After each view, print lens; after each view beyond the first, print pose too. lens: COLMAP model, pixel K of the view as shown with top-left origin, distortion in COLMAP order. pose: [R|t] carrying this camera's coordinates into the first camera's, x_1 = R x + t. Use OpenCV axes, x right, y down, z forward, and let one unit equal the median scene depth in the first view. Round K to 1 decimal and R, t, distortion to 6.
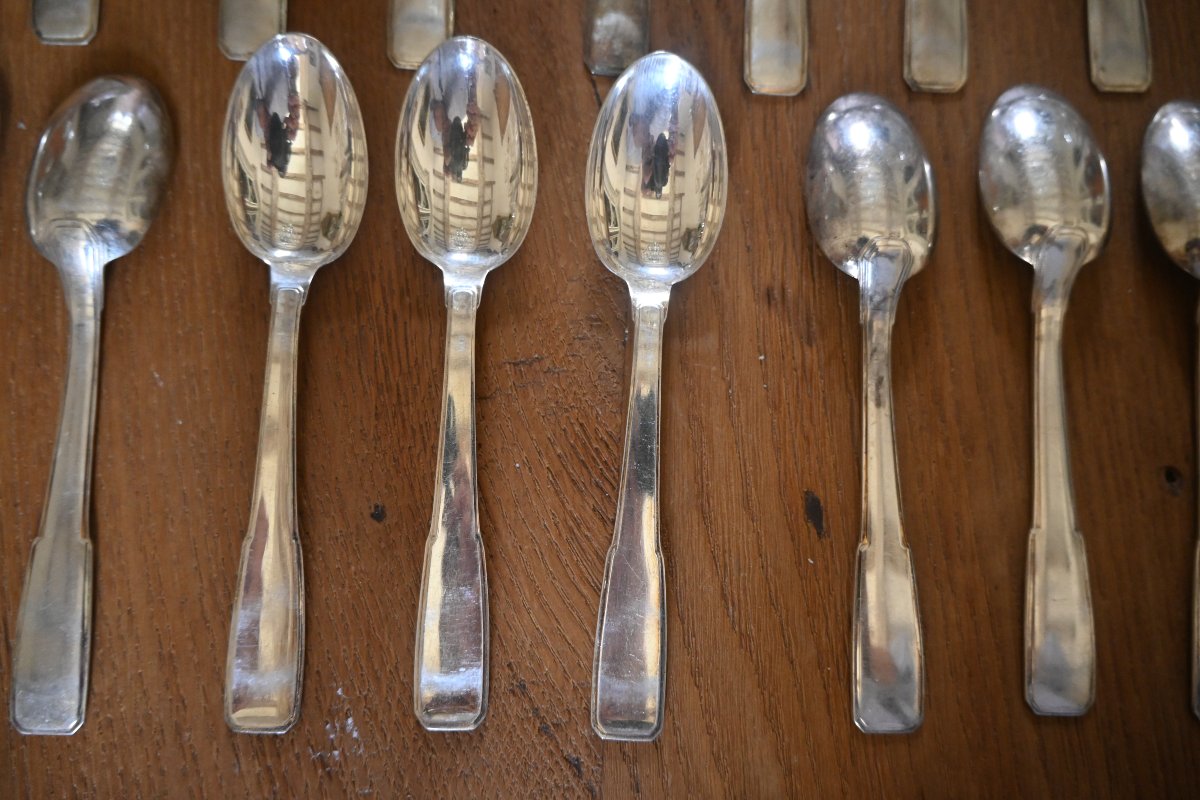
lens RADIAL K [[896.0, 0, 597.4], [0, 896.0, 399.9], [0, 0, 1]] dist [0.018689, -0.024053]
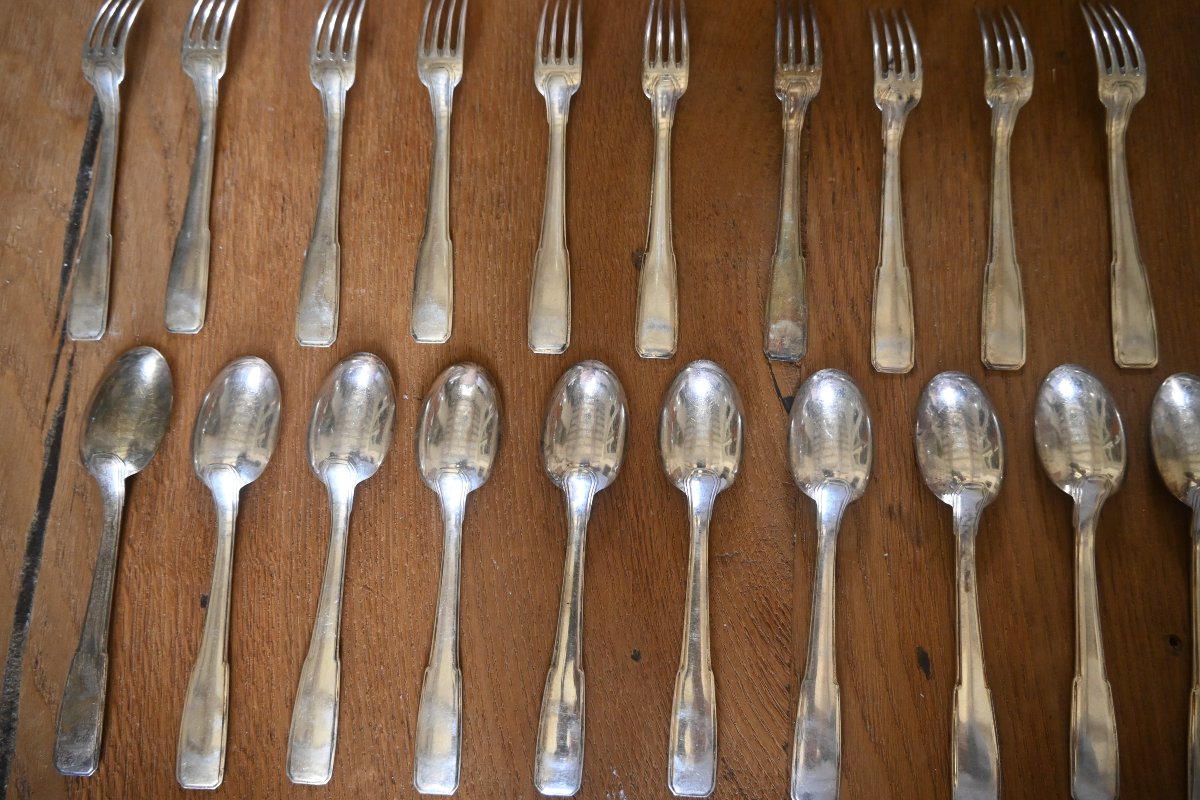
lens RADIAL K [[896.0, 0, 601.2], [0, 896.0, 399.5], [0, 0, 1]] dist [0.018689, -0.024053]
pose [[0.996811, 0.005403, -0.079611, -0.179811], [-0.009845, 0.998409, -0.055515, -0.225337], [0.079185, 0.056122, 0.995279, -0.565733]]
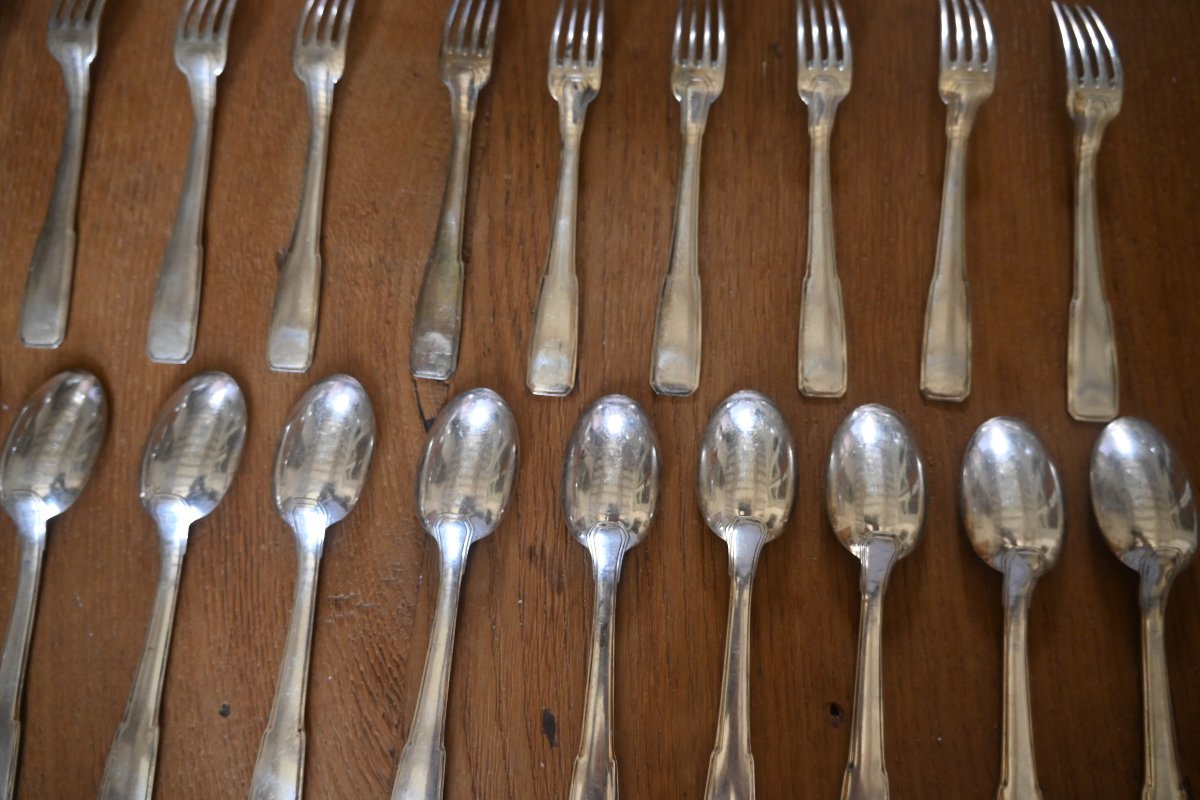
lens RADIAL K [[896.0, 0, 596.7], [0, 896.0, 404.8], [0, 0, 1]] dist [0.018689, -0.024053]
pose [[0.996532, 0.030949, -0.077239, 0.399563], [-0.036101, 0.997152, -0.066222, -0.260507], [0.074970, 0.068780, 0.994811, -0.335392]]
